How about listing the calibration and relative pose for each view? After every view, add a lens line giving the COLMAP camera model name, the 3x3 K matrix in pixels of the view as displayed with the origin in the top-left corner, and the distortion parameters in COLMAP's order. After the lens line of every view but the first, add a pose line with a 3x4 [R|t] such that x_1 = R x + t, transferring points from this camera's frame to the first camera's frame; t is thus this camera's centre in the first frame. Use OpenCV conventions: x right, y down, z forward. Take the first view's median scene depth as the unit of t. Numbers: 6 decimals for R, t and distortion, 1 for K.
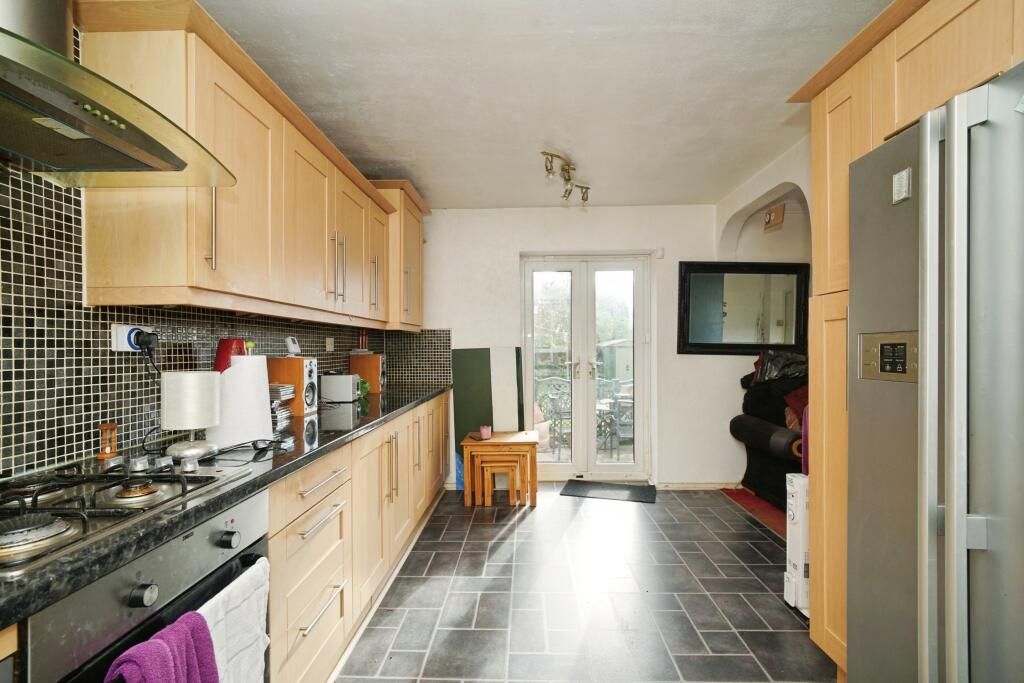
lens RADIAL K [[480.4, 0, 512.3], [0, 480.4, 343.9], [0, 0, 1]] dist [-0.020808, 0.006111]
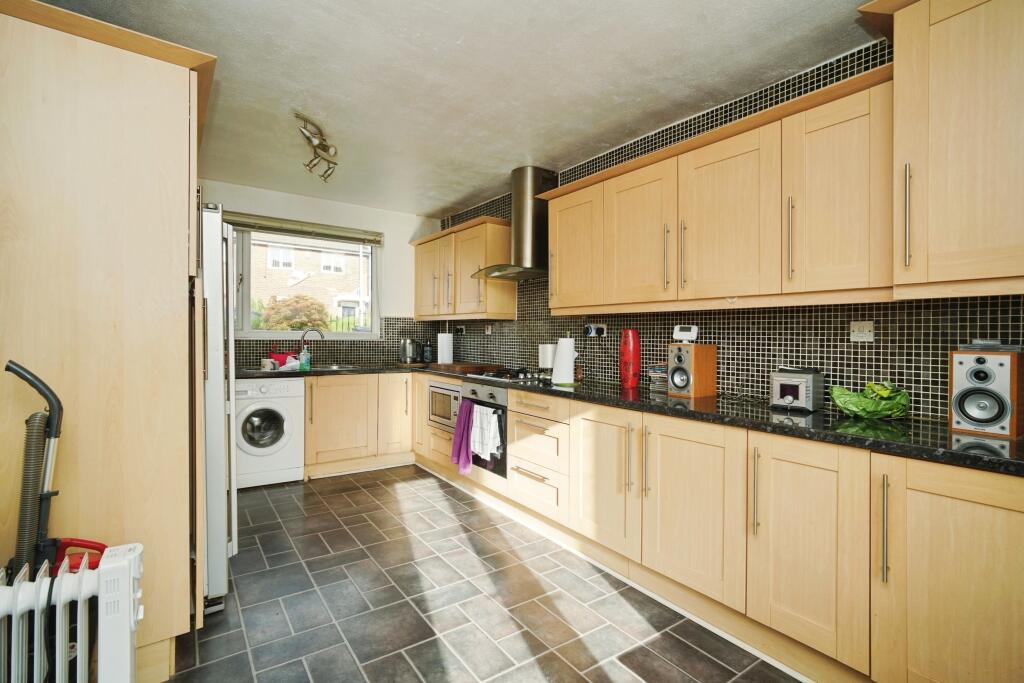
lens RADIAL K [[480.4, 0, 509.5], [0, 480.4, 337.2], [0, 0, 1]] dist [-0.020808, 0.006111]
pose [[-0.801483, 0.008146, -0.597962, 0.594116], [0.003694, 0.999956, 0.008671, 0.001589], [0.598006, 0.004741, -0.801477, 1.818645]]
